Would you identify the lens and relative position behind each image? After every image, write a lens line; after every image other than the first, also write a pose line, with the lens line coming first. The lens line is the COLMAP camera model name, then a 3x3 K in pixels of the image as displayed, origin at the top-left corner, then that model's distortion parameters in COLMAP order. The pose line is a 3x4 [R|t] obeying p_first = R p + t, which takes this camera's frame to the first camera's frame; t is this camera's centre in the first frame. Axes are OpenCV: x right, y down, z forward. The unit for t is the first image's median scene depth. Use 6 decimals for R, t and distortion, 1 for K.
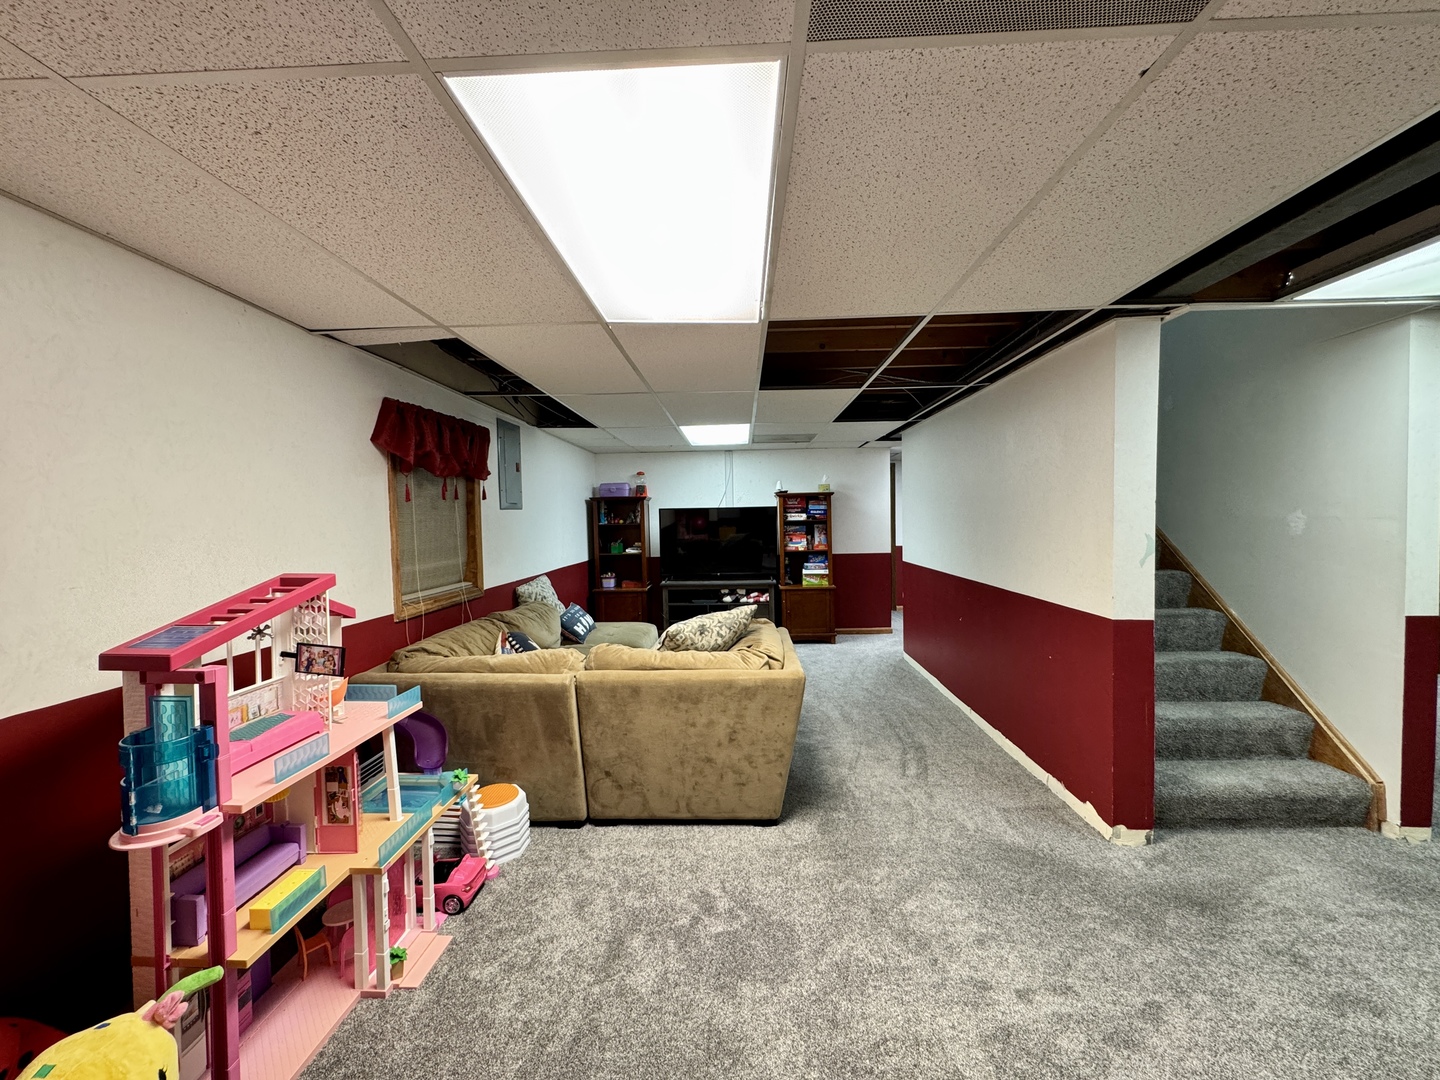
lens RADIAL K [[570.9, 0, 720.0], [0, 570.9, 540.0], [0, 0, 1]] dist [-0.000223, -0.000028]
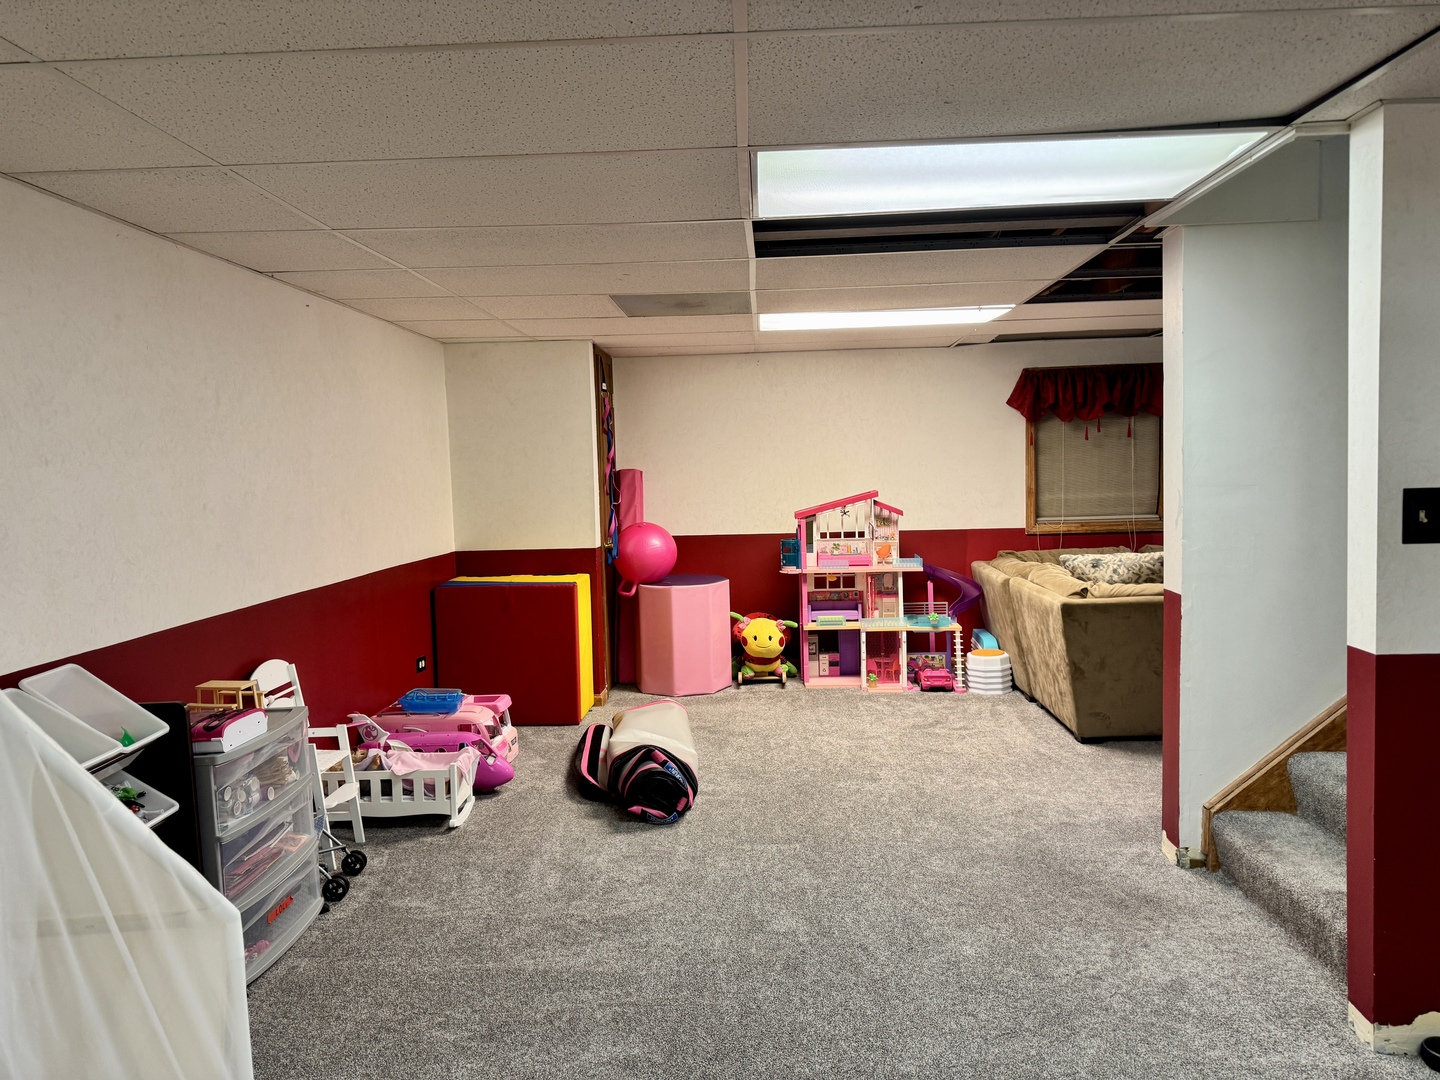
lens RADIAL K [[967.8, 0, 720.0], [0, 967.8, 540.0], [0, 0, 1]] dist [0.068962, -0.062531]
pose [[0.007174, 0.092666, -0.995671, 1.774089], [-0.006932, 0.995678, 0.092616, -0.054043], [0.999950, 0.006238, 0.007785, 0.257389]]
